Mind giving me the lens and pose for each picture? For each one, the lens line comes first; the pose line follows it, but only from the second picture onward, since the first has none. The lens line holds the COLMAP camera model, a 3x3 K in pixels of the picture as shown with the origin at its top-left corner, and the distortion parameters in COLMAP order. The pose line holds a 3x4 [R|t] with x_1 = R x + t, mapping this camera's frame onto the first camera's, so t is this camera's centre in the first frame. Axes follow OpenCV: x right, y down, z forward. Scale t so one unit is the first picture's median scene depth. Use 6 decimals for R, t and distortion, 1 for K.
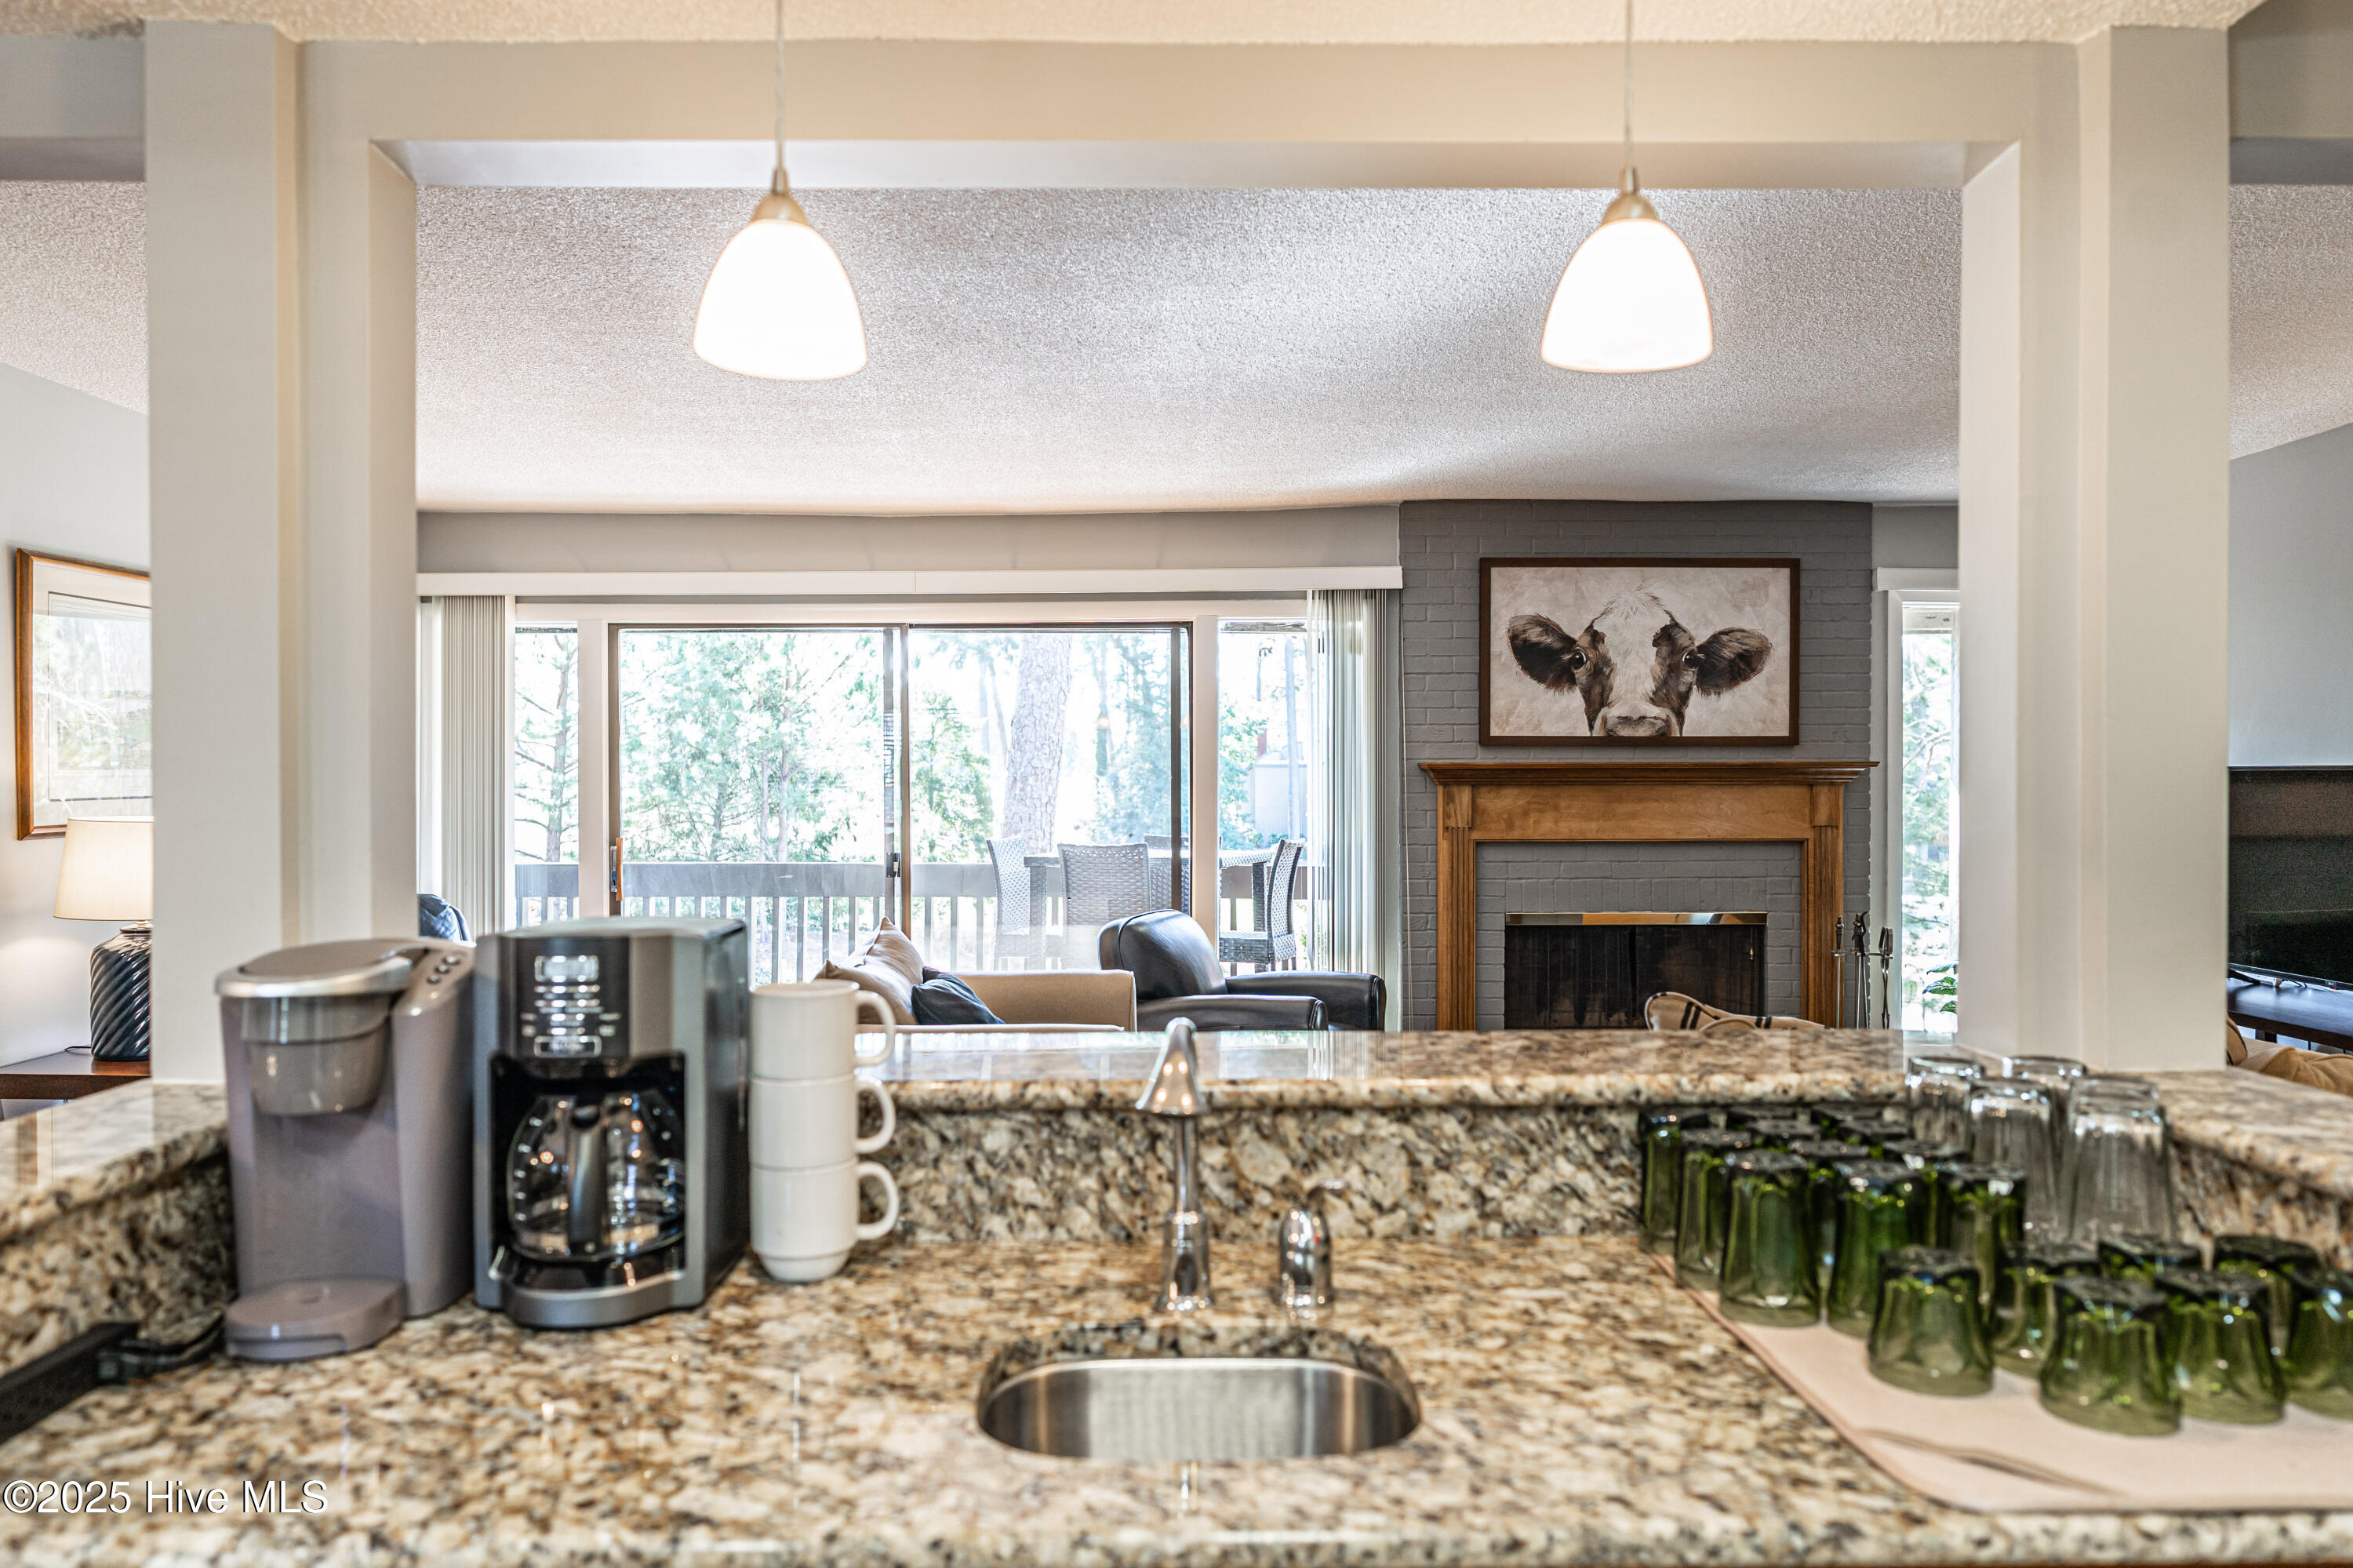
lens RADIAL K [[1575.3, 0, 1176.0], [0, 1575.3, 786.5], [0, 0, 1]] dist [-0.009179, 0.013571]
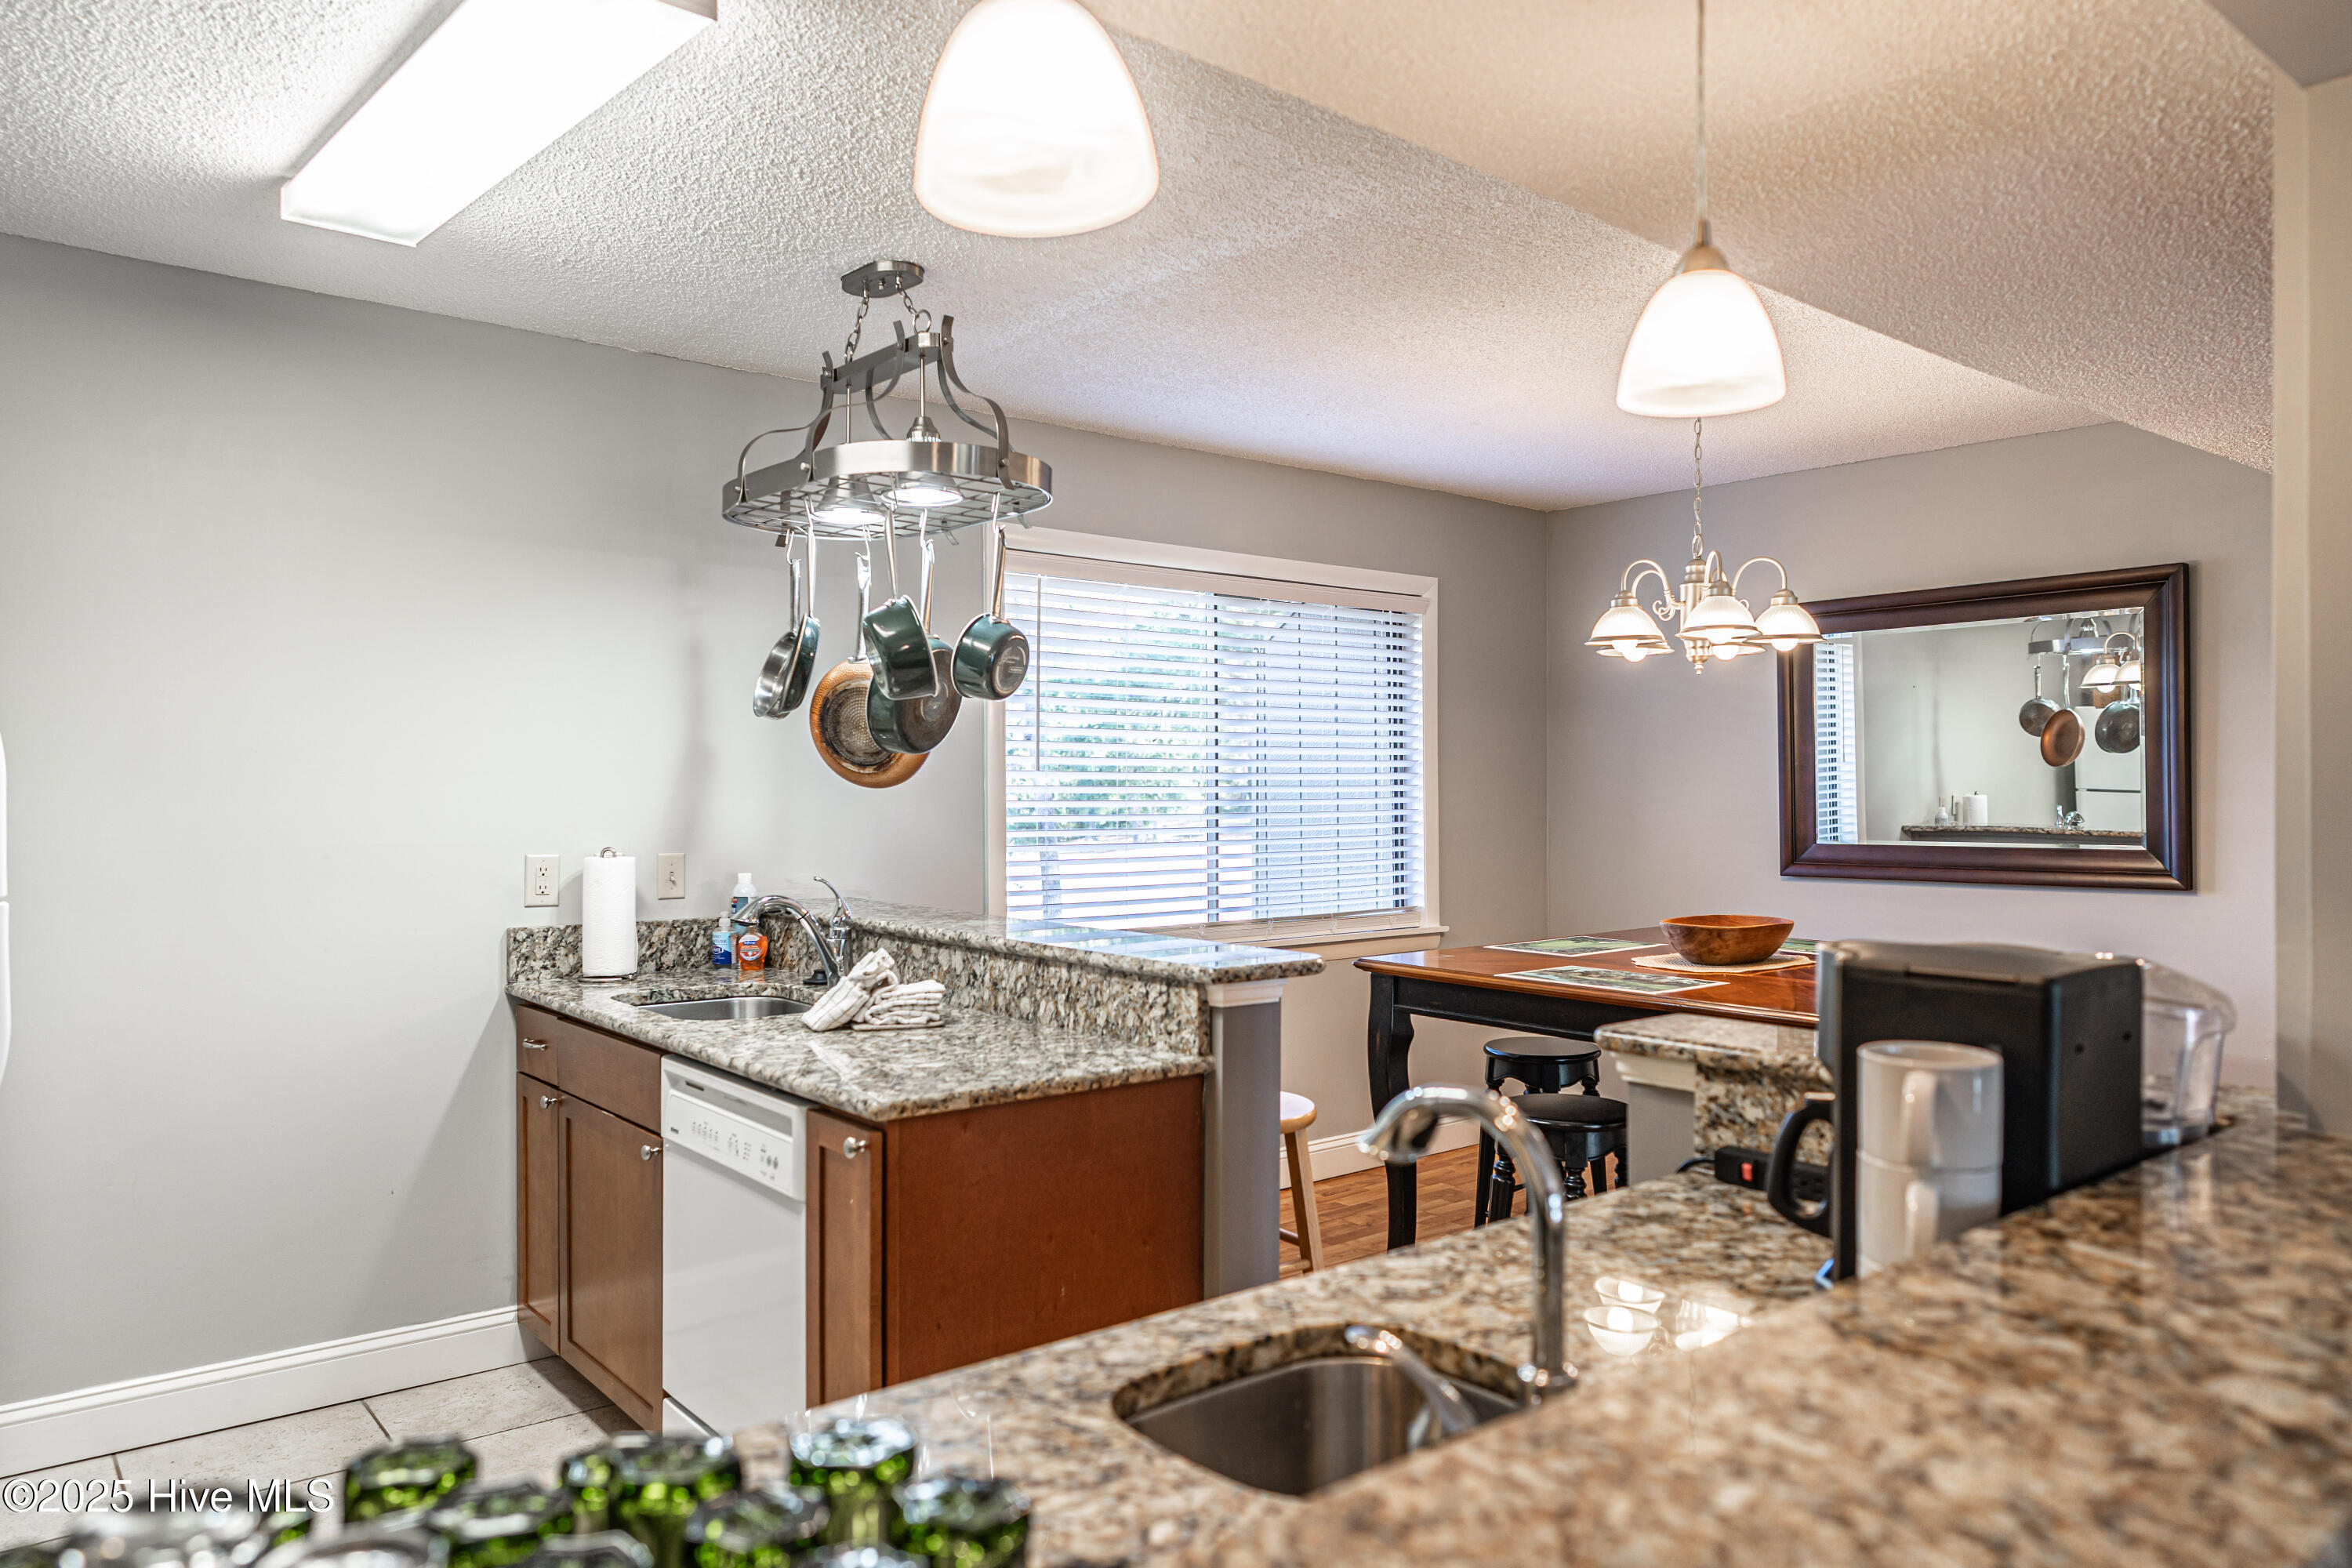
lens RADIAL K [[1574.6, 0, 1171.3], [0, 1574.6, 781.7], [0, 0, 1]] dist [-0.009179, 0.013571]
pose [[-0.783877, -0.002449, -0.620911, 0.778562], [-0.004029, 0.999991, 0.001143, -0.020781], [0.620903, 0.003398, -0.783880, 1.842312]]
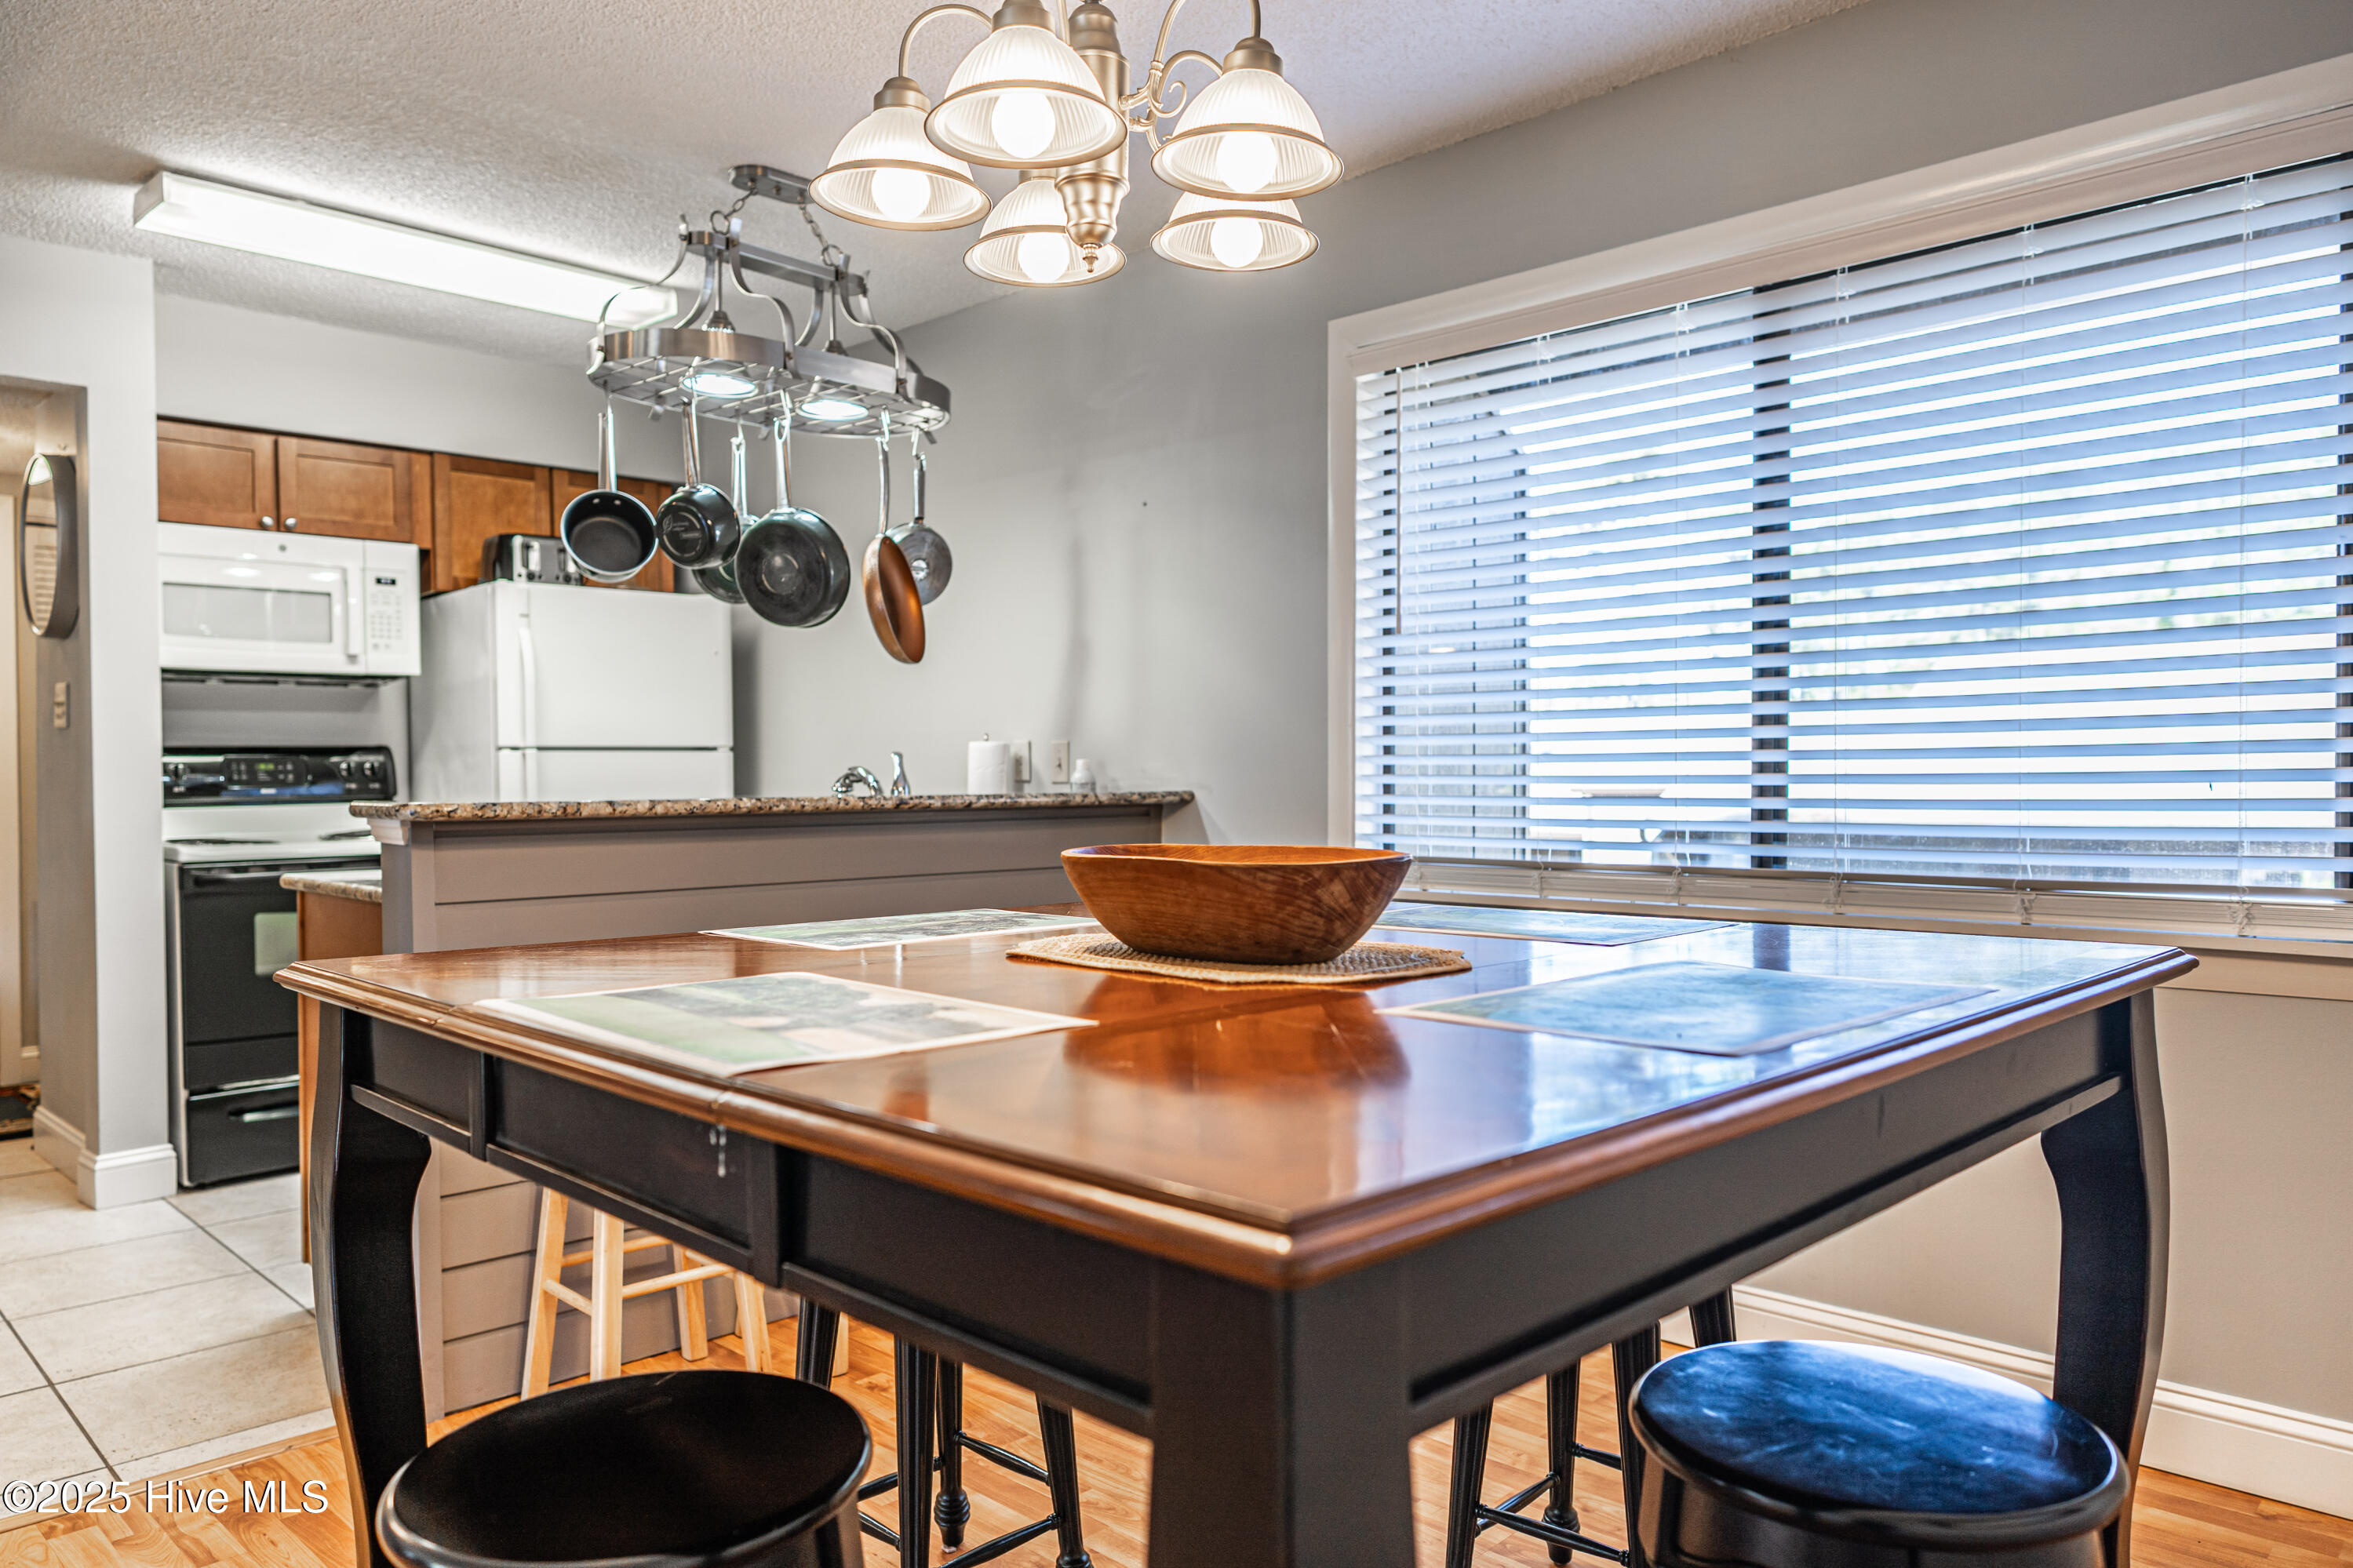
lens RADIAL K [[1575.0, 0, 1169.5], [0, 1575.0, 803.4], [0, 0, 1]] dist [-0.009179, 0.013571]
pose [[-0.698417, -0.009088, 0.715633, -3.431702], [0.006467, 0.999798, 0.019007, 0.226032], [-0.715662, 0.017903, -0.698218, 0.851538]]
